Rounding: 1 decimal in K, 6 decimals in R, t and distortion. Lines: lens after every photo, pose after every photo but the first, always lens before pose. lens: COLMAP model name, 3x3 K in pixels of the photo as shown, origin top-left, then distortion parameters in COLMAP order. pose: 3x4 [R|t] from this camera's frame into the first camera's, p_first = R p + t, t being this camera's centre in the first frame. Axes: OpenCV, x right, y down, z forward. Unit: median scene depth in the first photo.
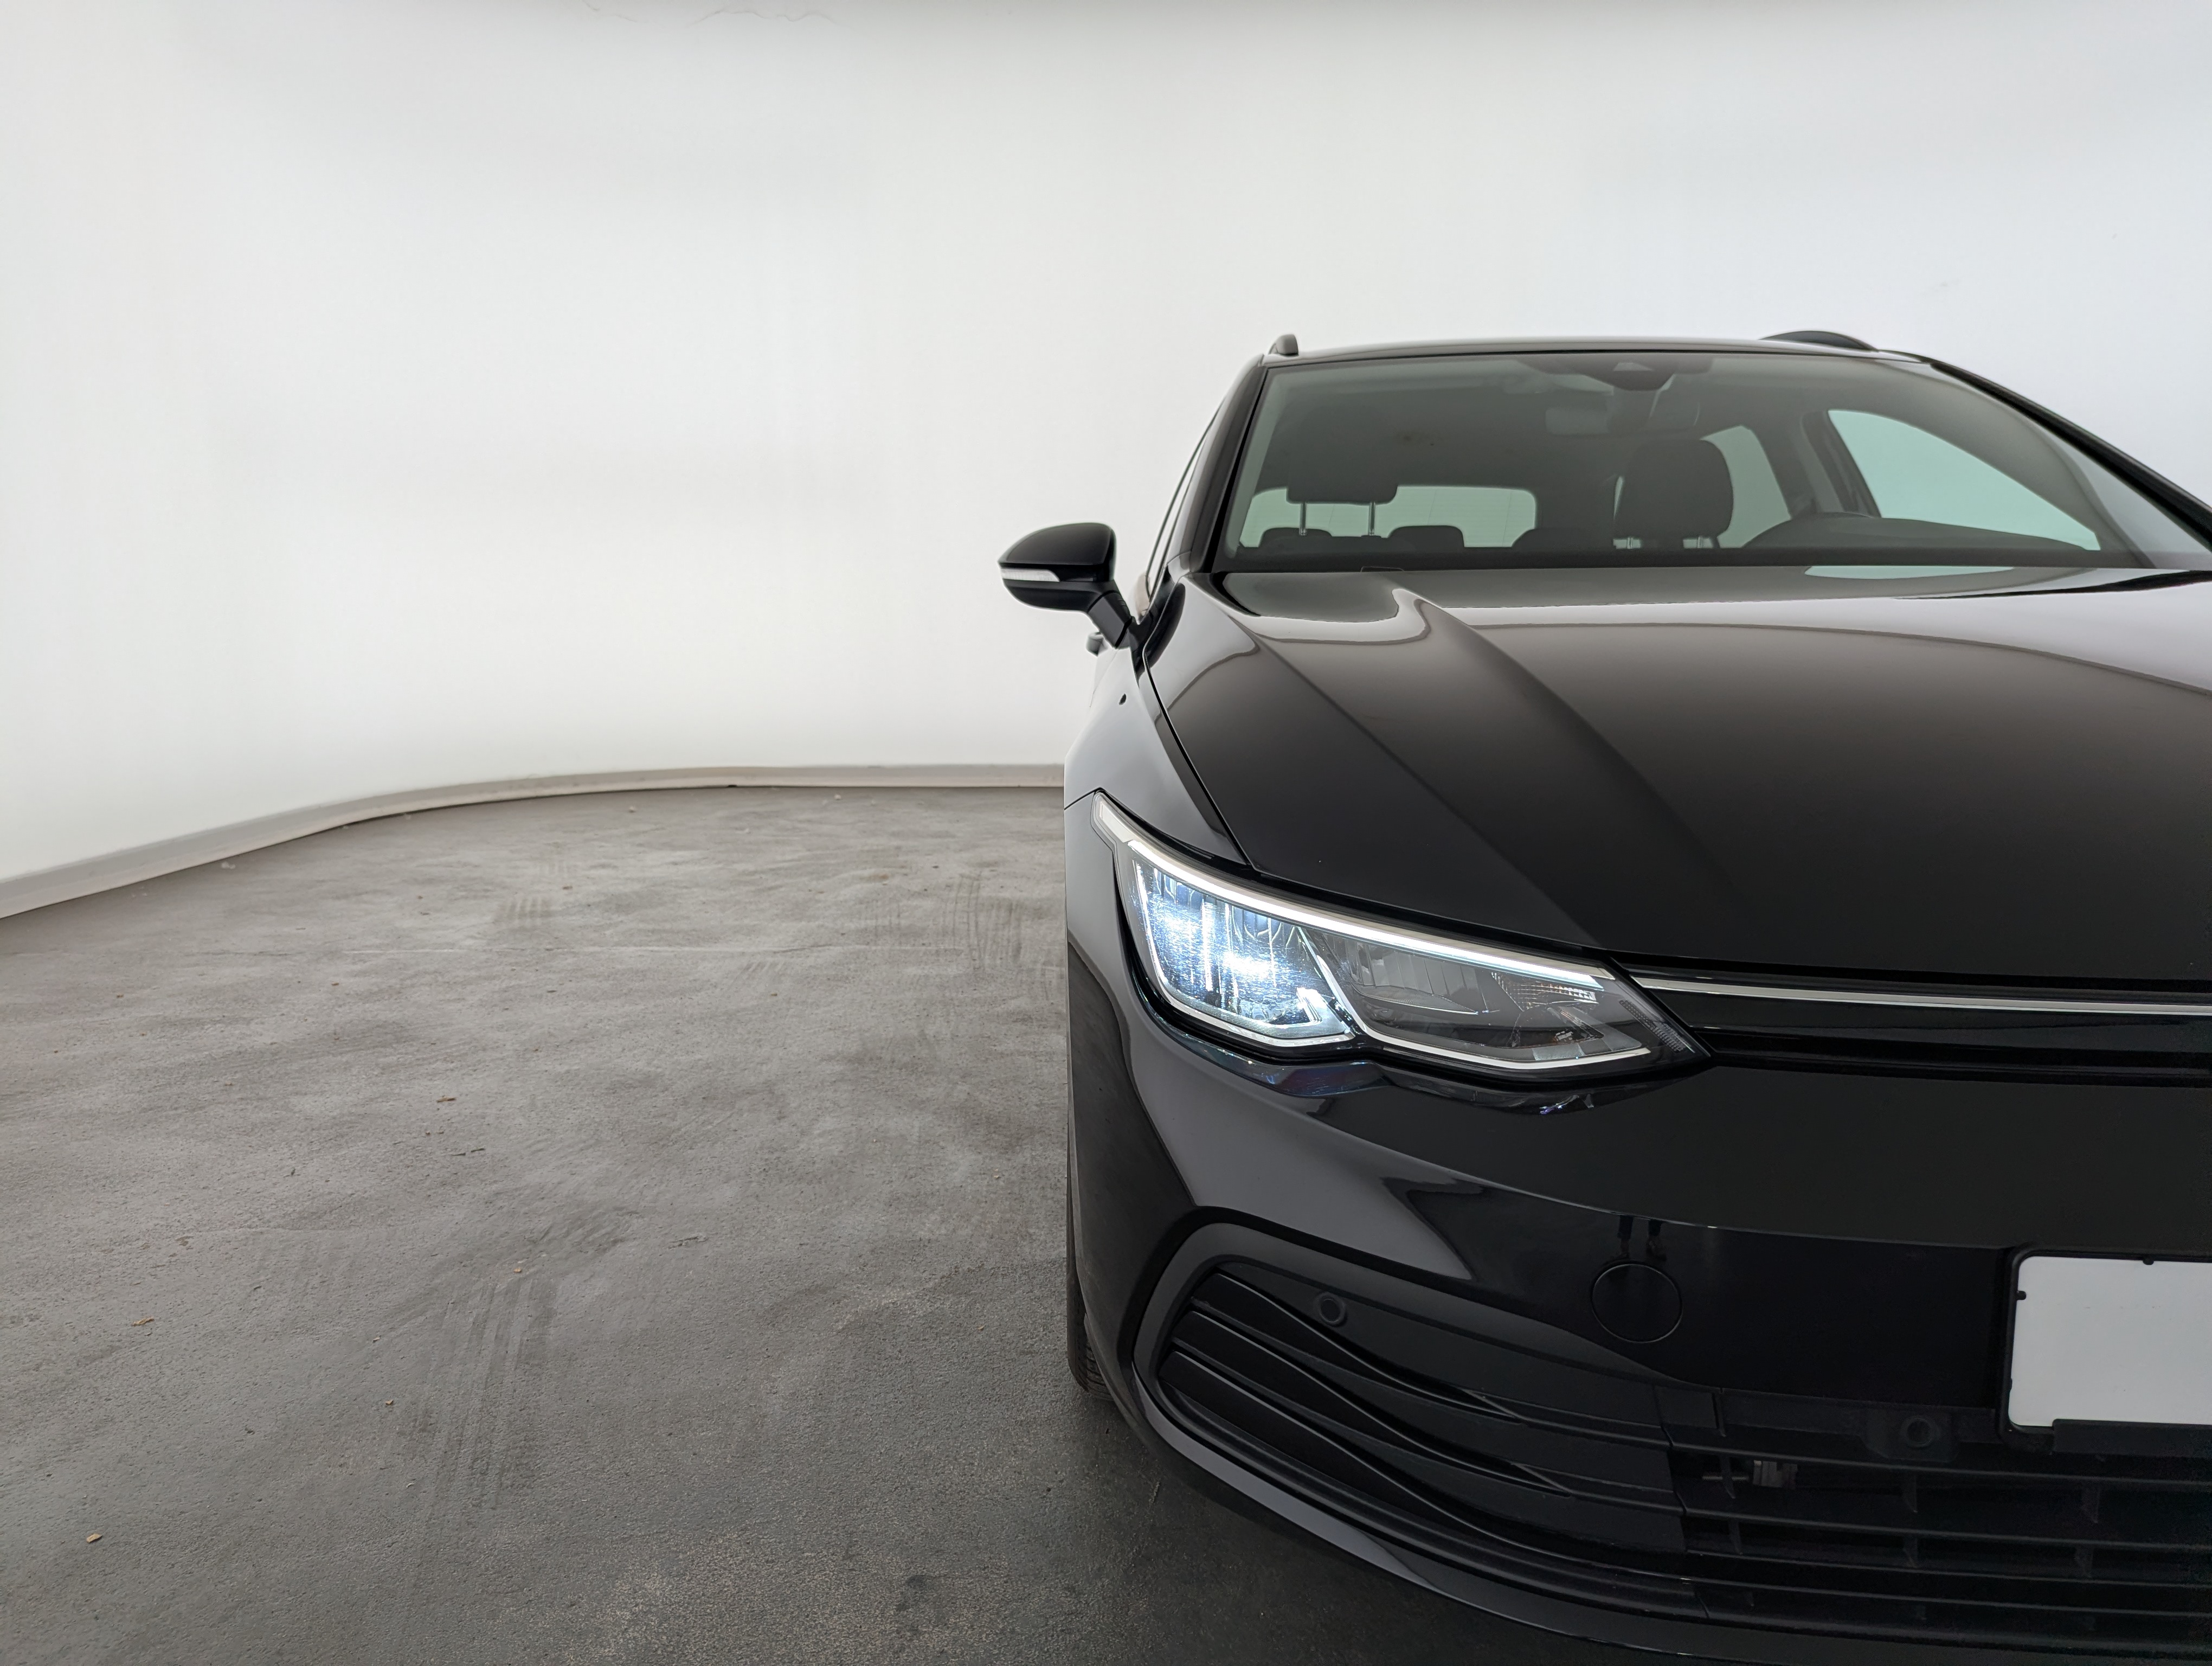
lens RADIAL K [[1549.4, 0, 1115.7], [0, 1549.4, 833.2], [0, 0, 1]] dist [0.053127, -0.037030]
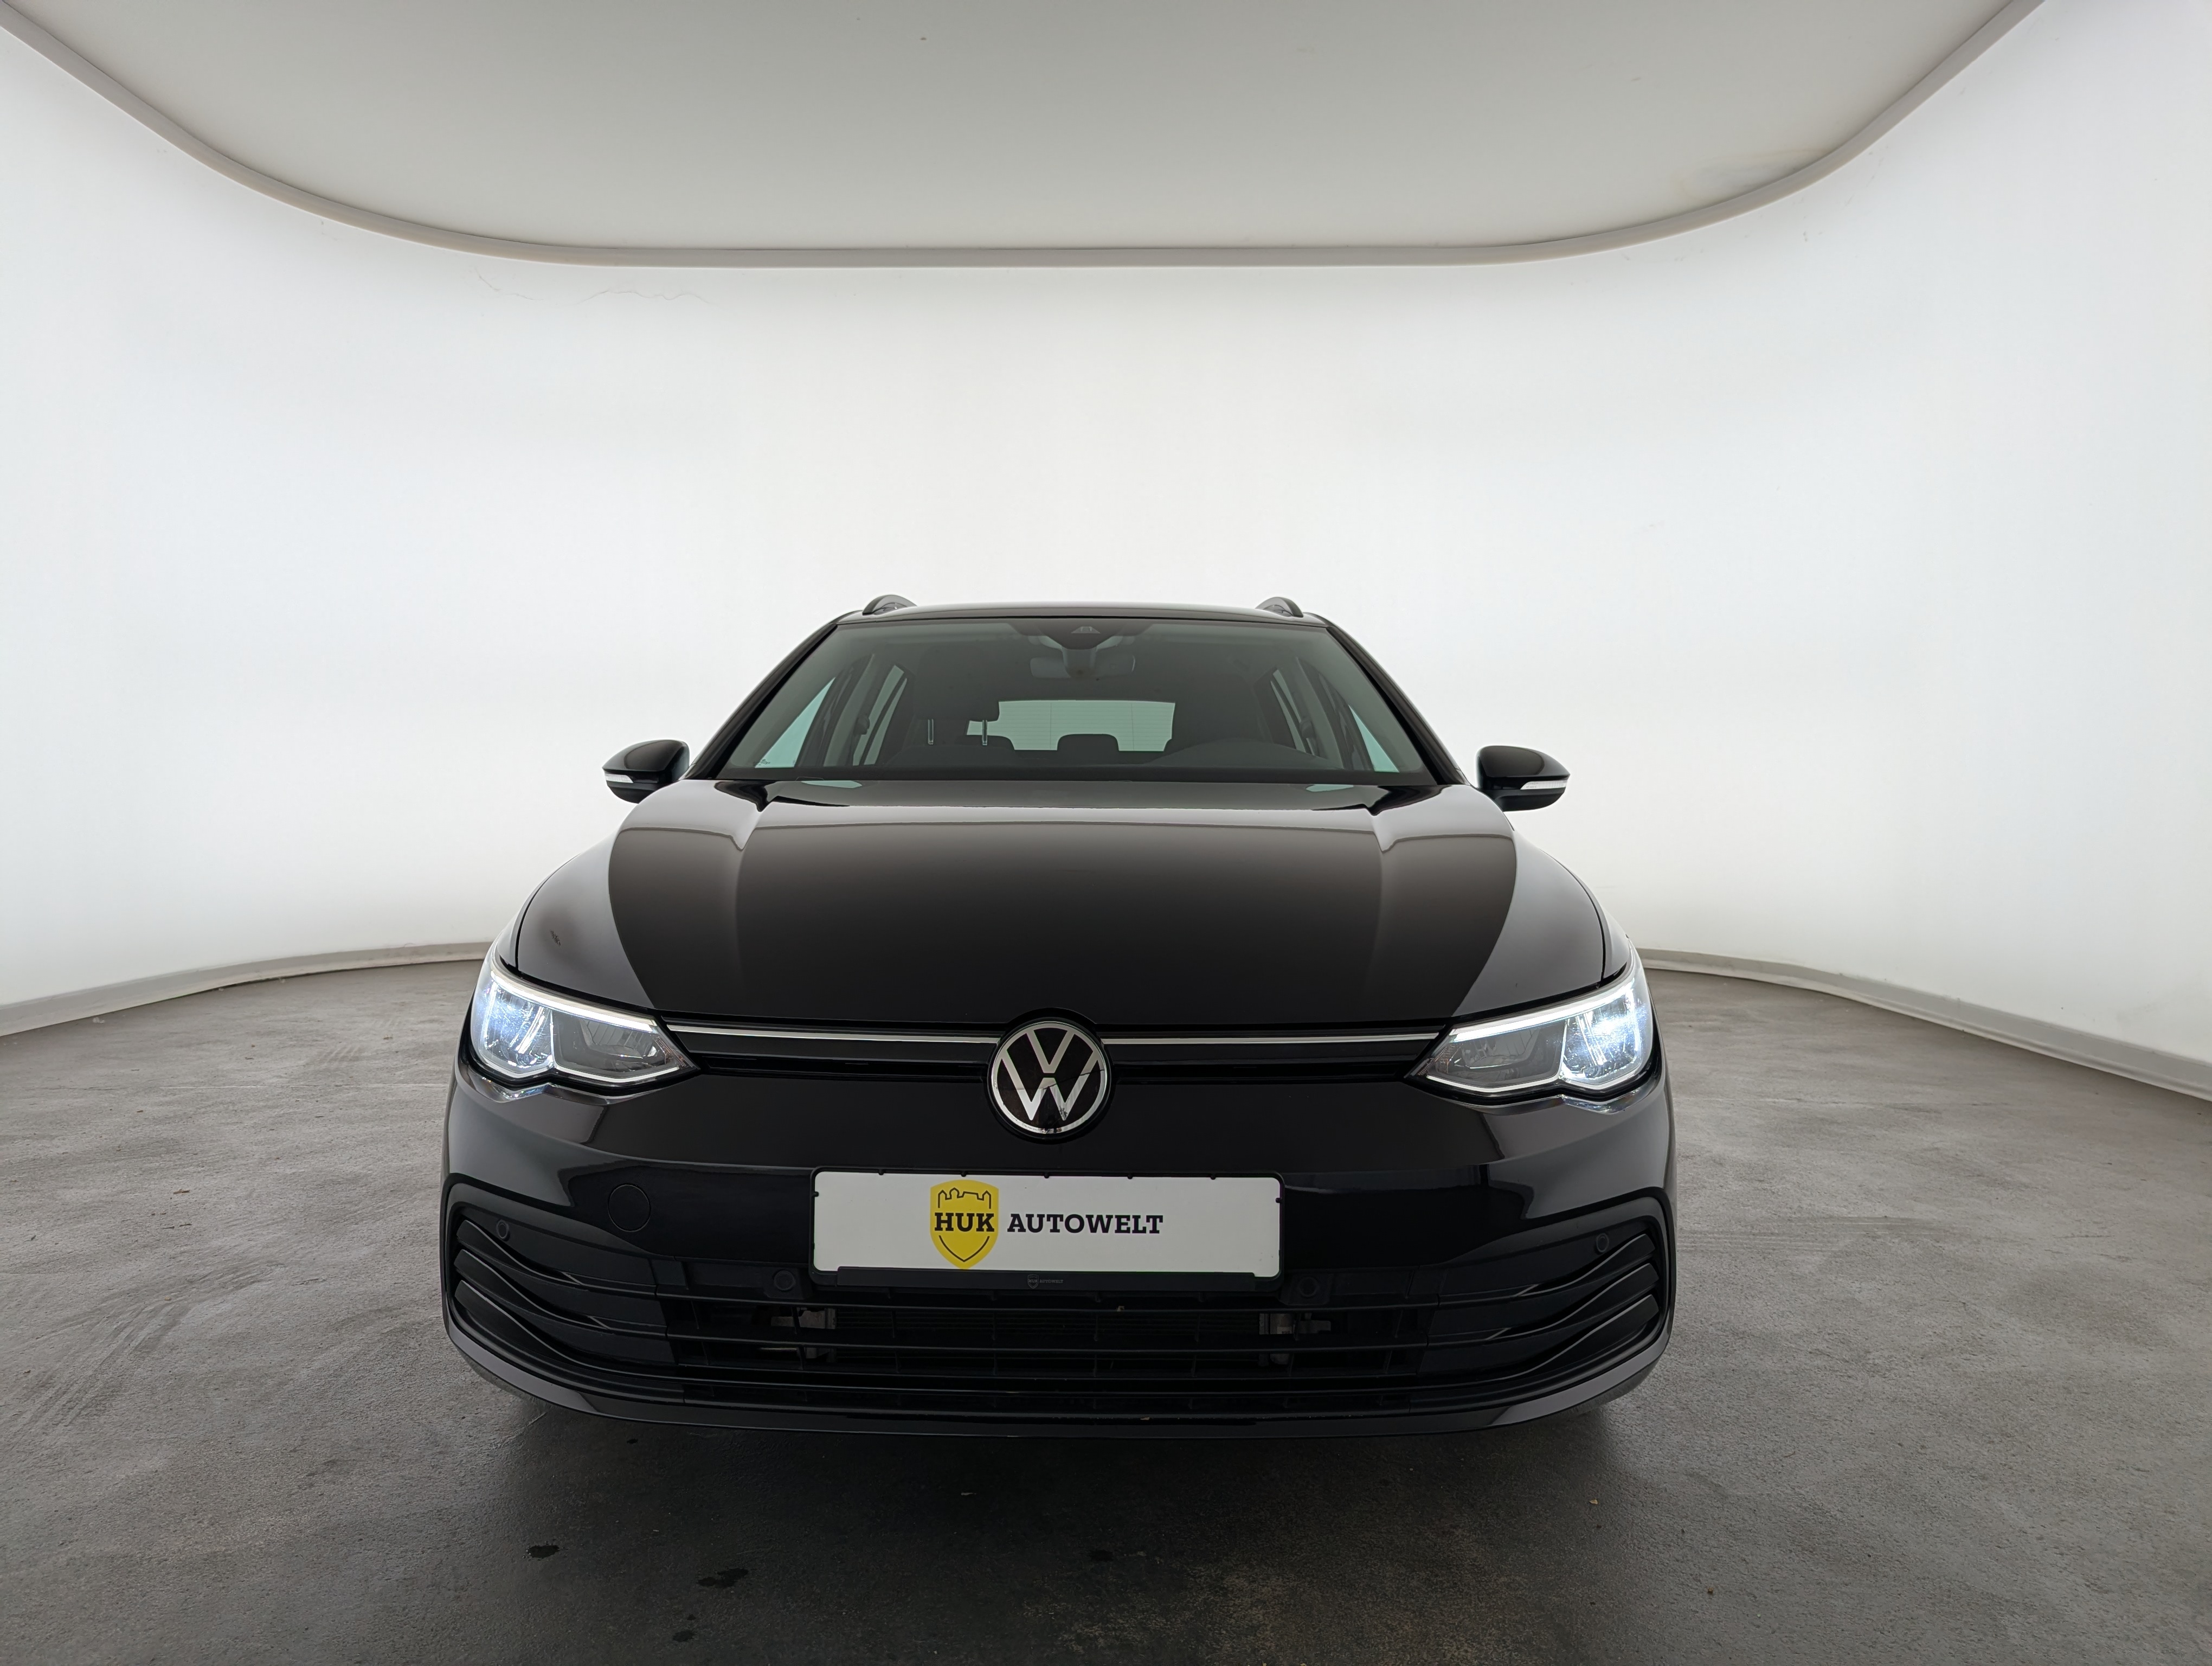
lens RADIAL K [[1549.4, 0, 1109.4], [0, 1549.4, 828.9], [0, 0, 1]] dist [0.053127, -0.037030]
pose [[0.999982, 0.005483, 0.002257, 0.296667], [-0.005172, 0.992766, -0.119954, 0.029605], [-0.002898, 0.119940, 0.992777, -0.269820]]
